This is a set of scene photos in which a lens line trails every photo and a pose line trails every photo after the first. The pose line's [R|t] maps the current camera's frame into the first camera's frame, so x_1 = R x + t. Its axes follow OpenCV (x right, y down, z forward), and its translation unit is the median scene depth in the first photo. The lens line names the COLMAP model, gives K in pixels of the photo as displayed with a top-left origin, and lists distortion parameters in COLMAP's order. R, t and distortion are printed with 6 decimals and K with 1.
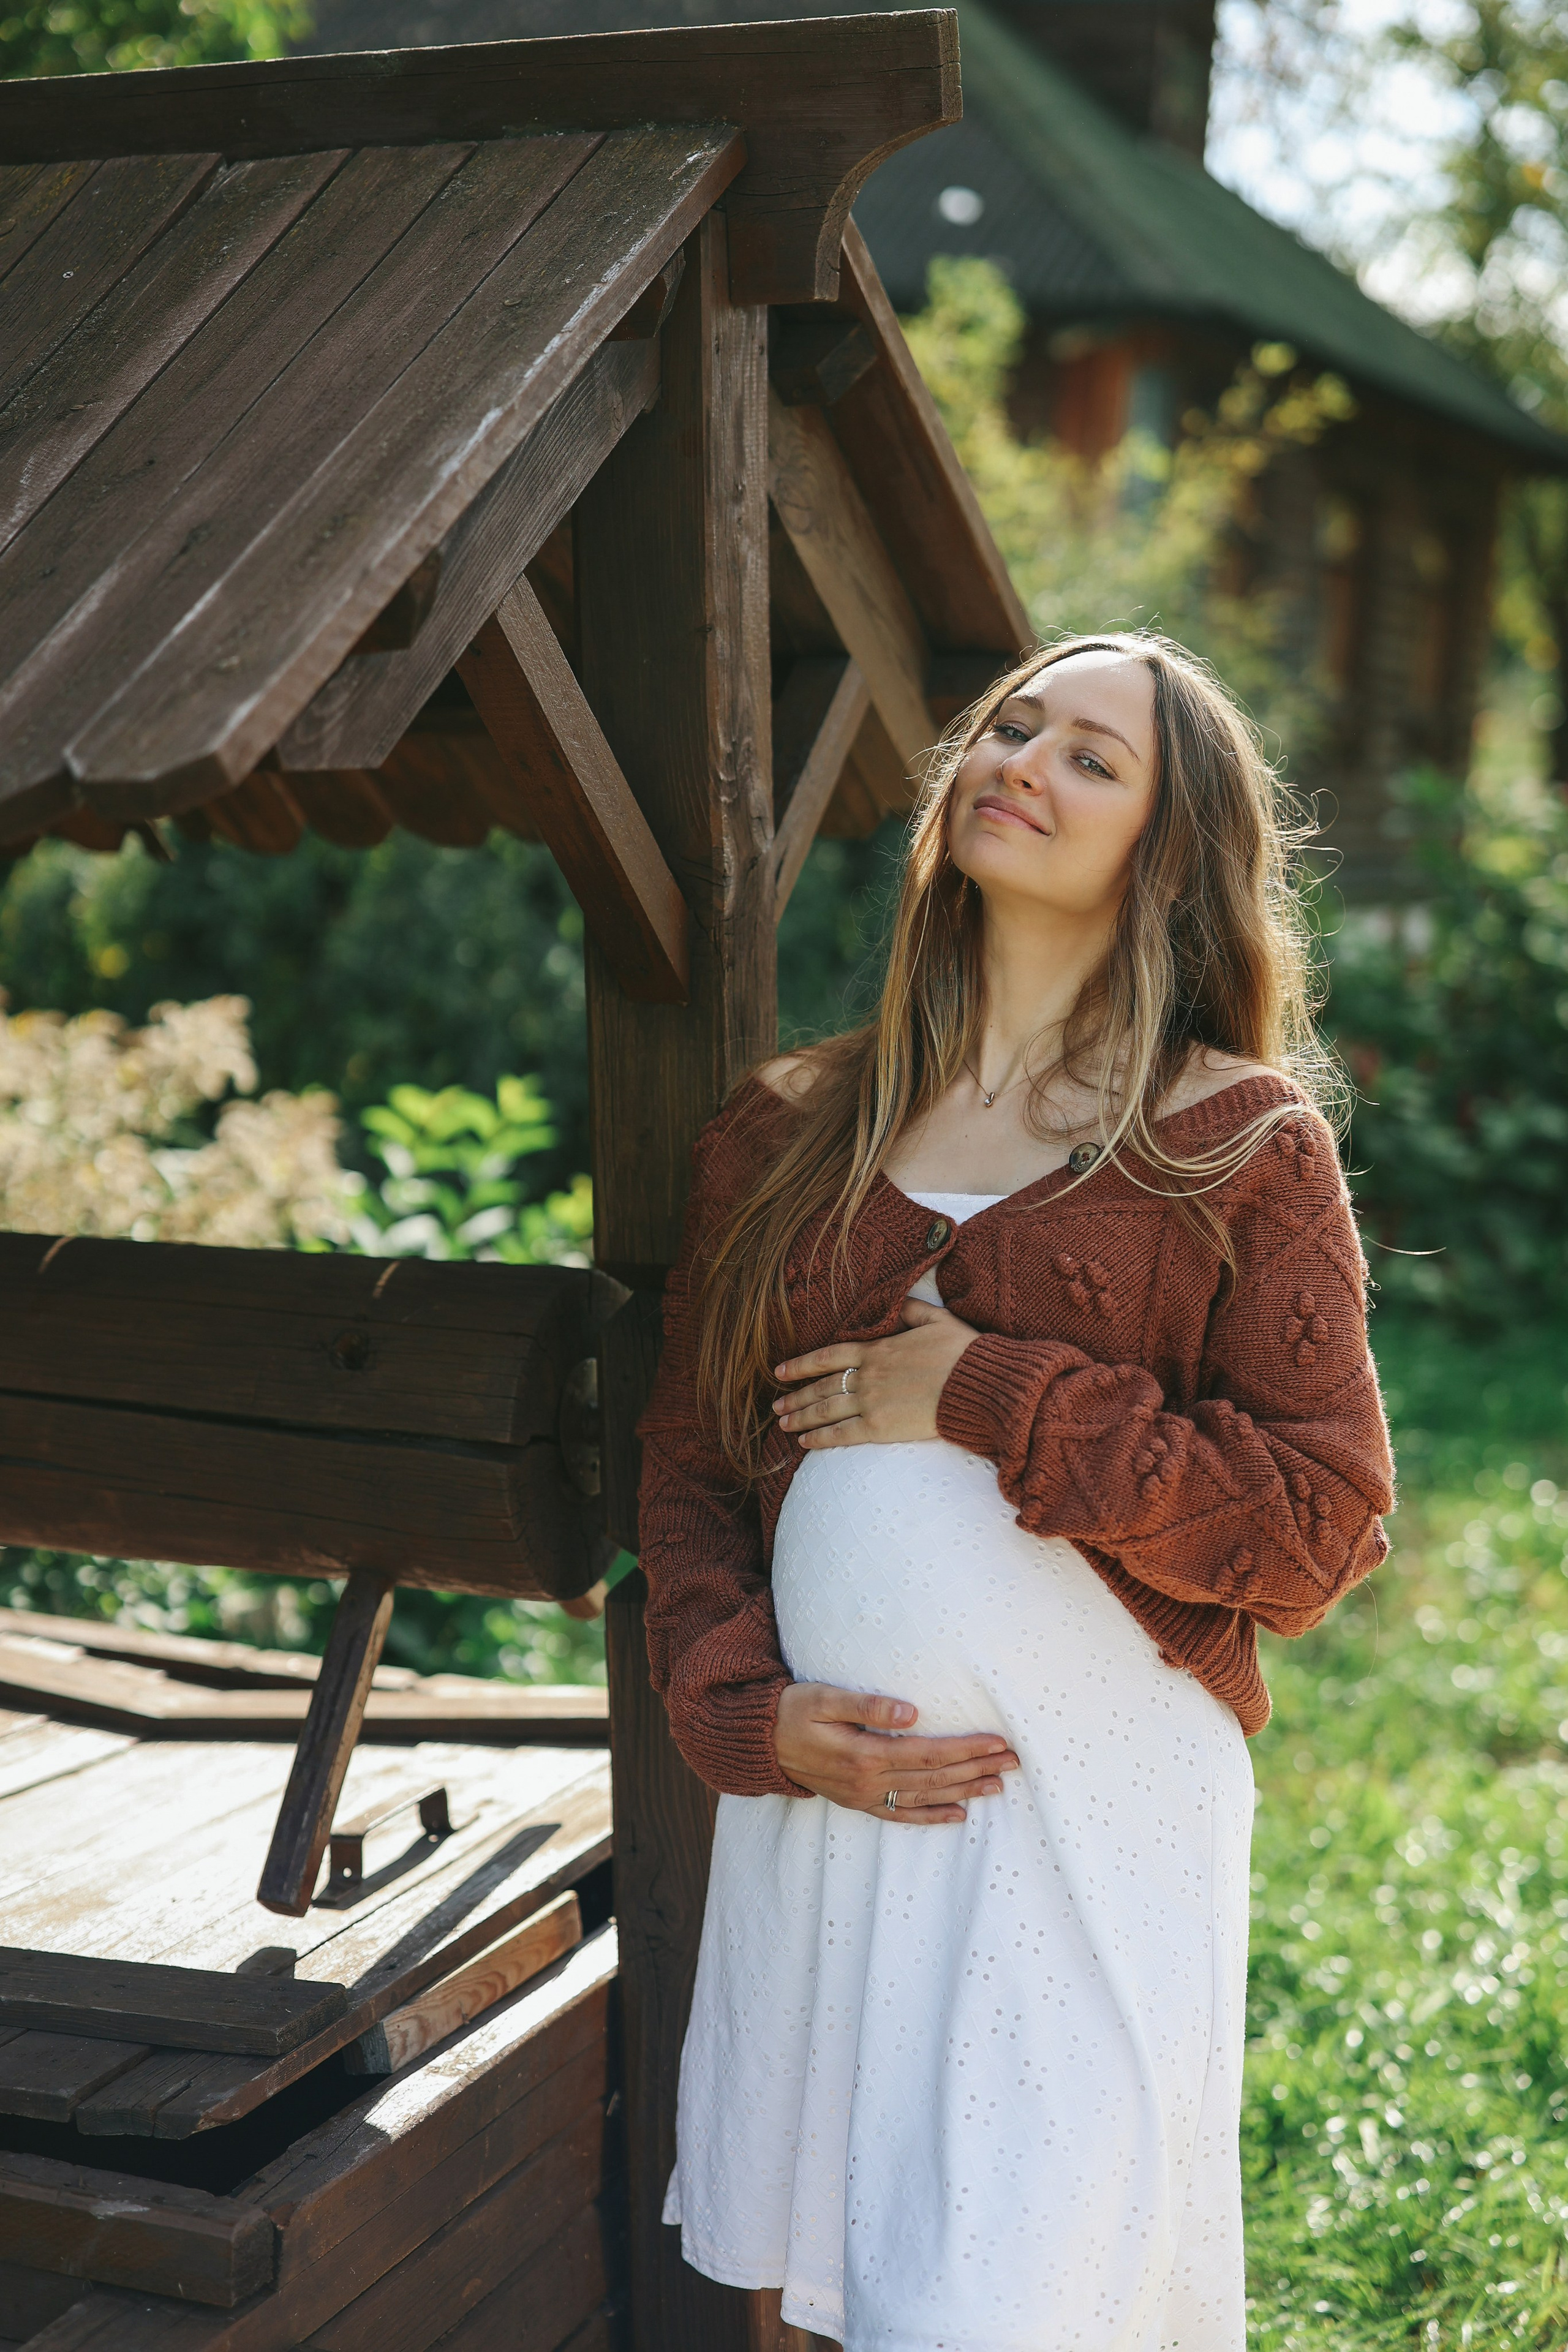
lens RADIAL K [[3515.5, 0, 787.9], [0, 3515.5, 1202.7], [0, 0, 1]] dist [-0.129011, 0.584978]
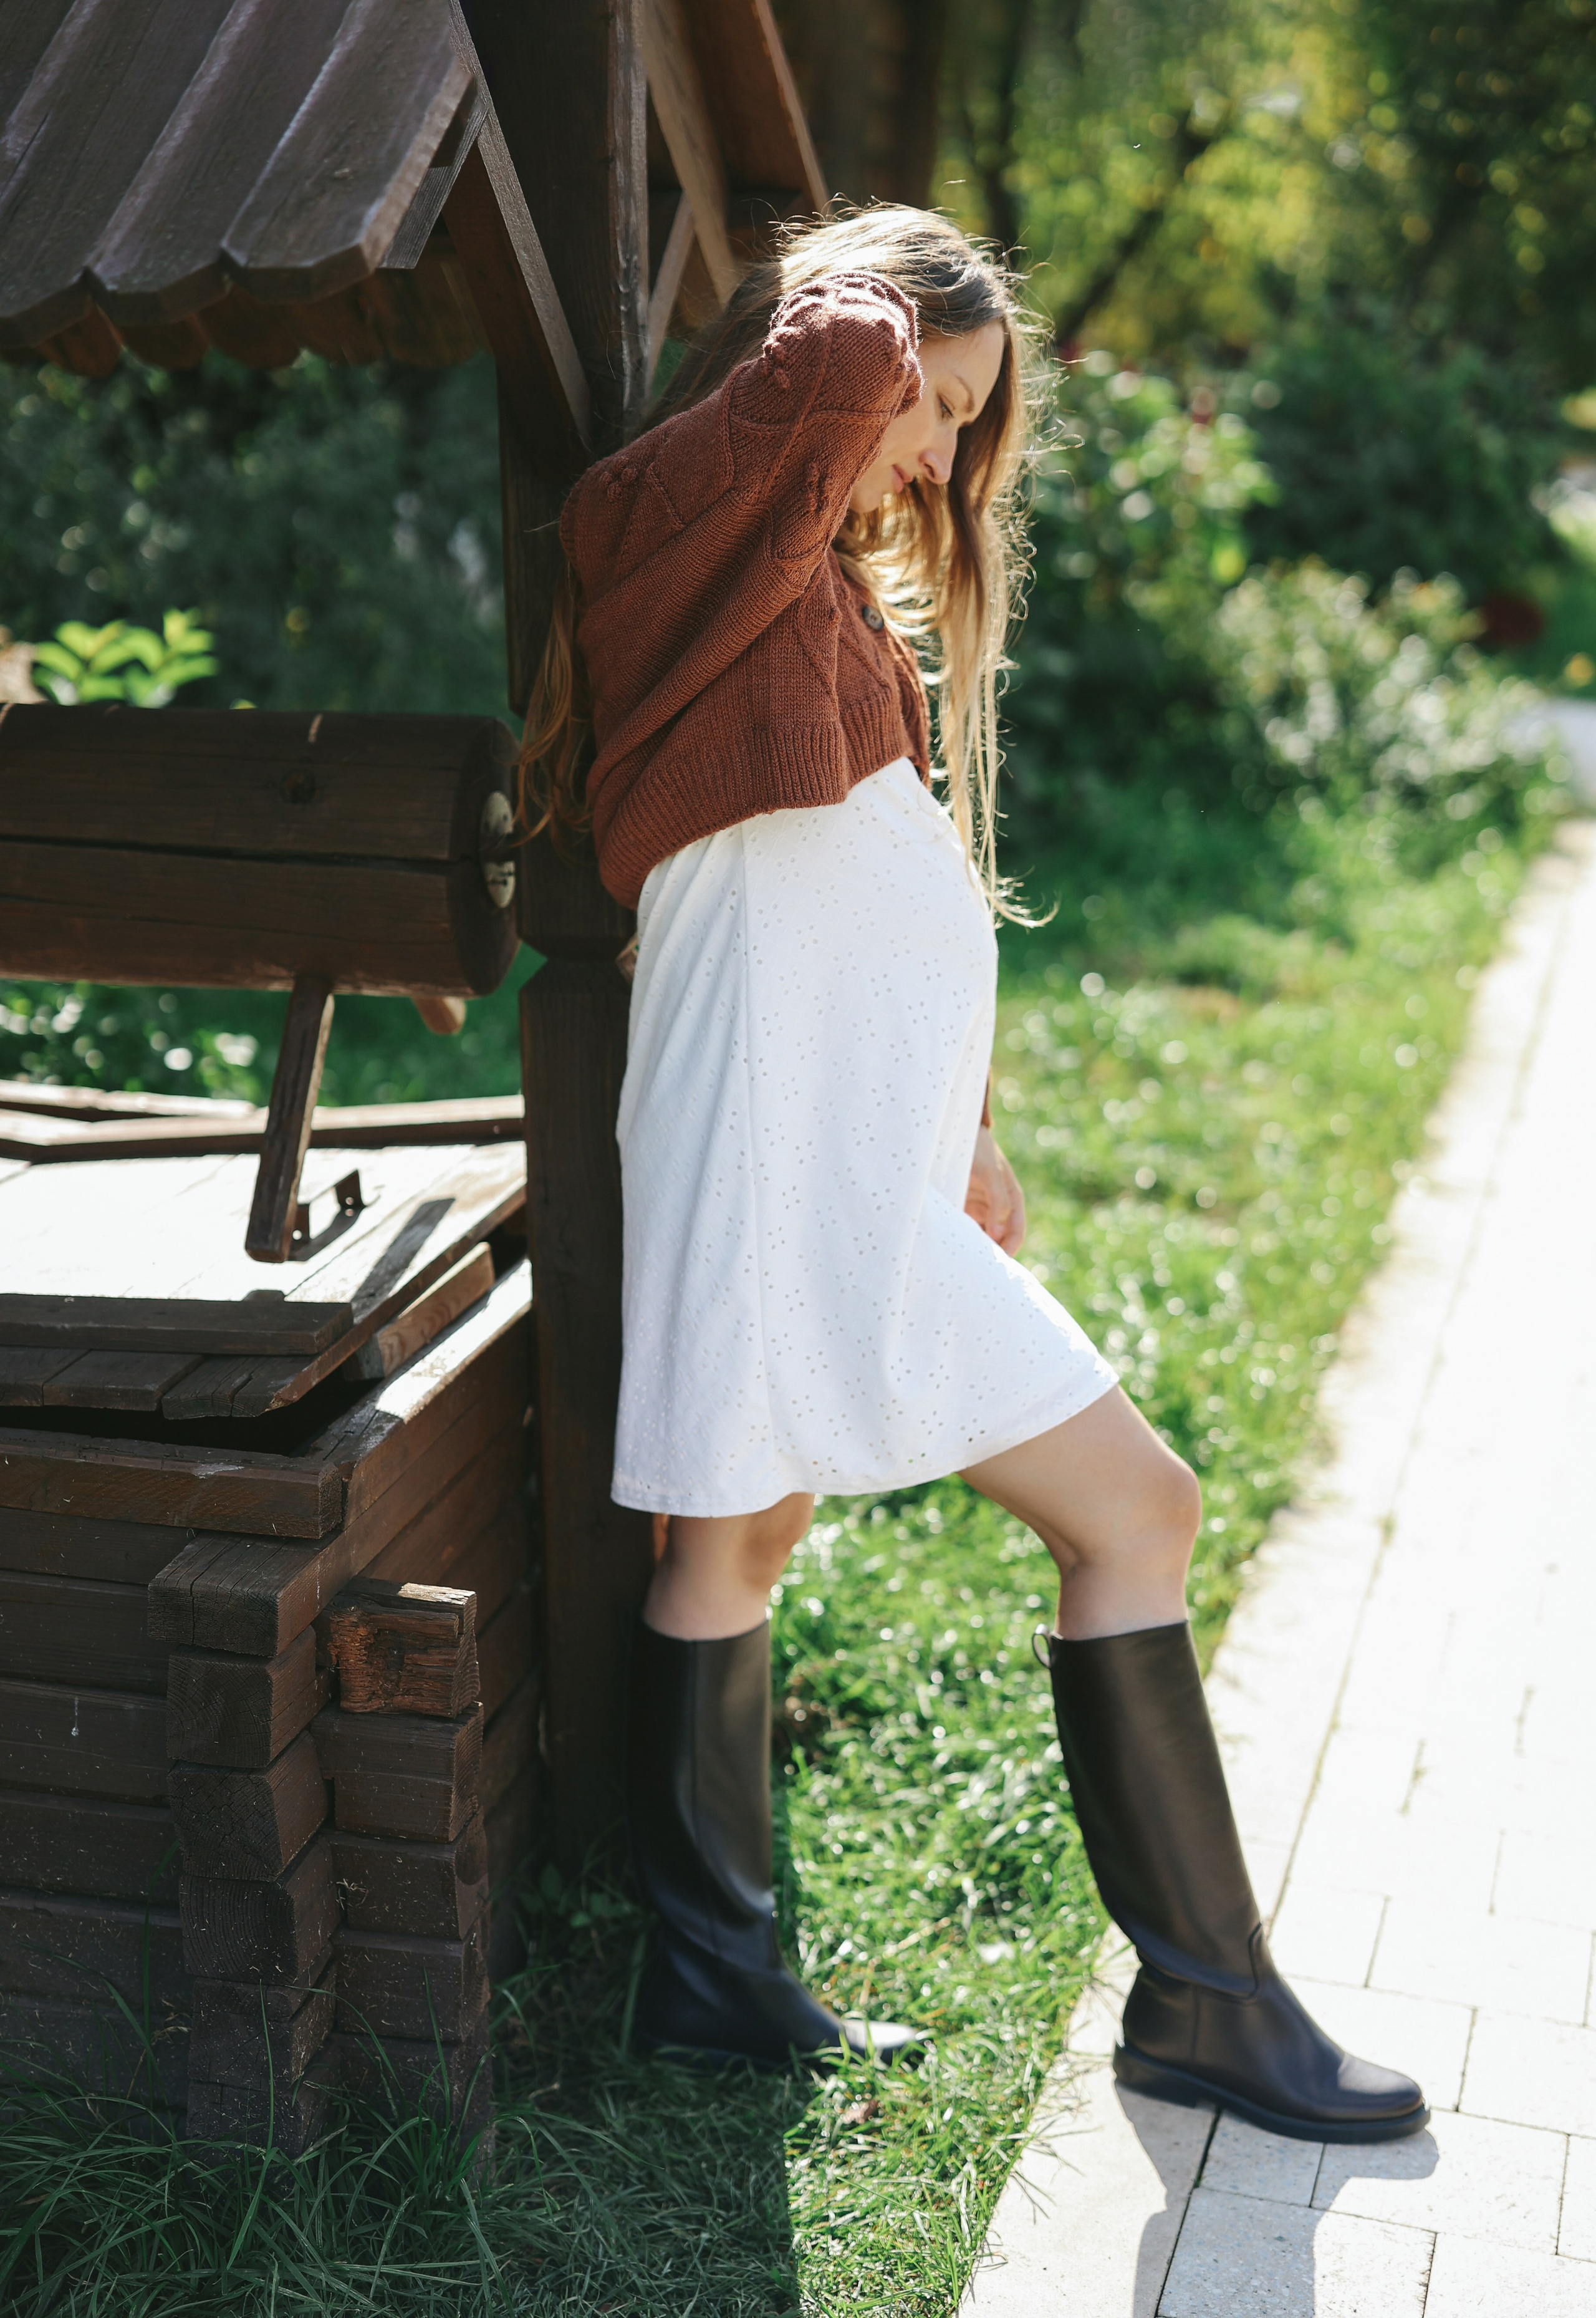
lens RADIAL K [[3451.3, 0, 798.0], [0, 3451.3, 1159.0], [0, 0, 1]] dist [-0.114937, 0.882953]
pose [[0.985591, -0.037907, 0.164842, -0.154616], [0.019937, 0.993806, 0.109330, 0.043087], [-0.167965, -0.104468, 0.980242, -0.173709]]
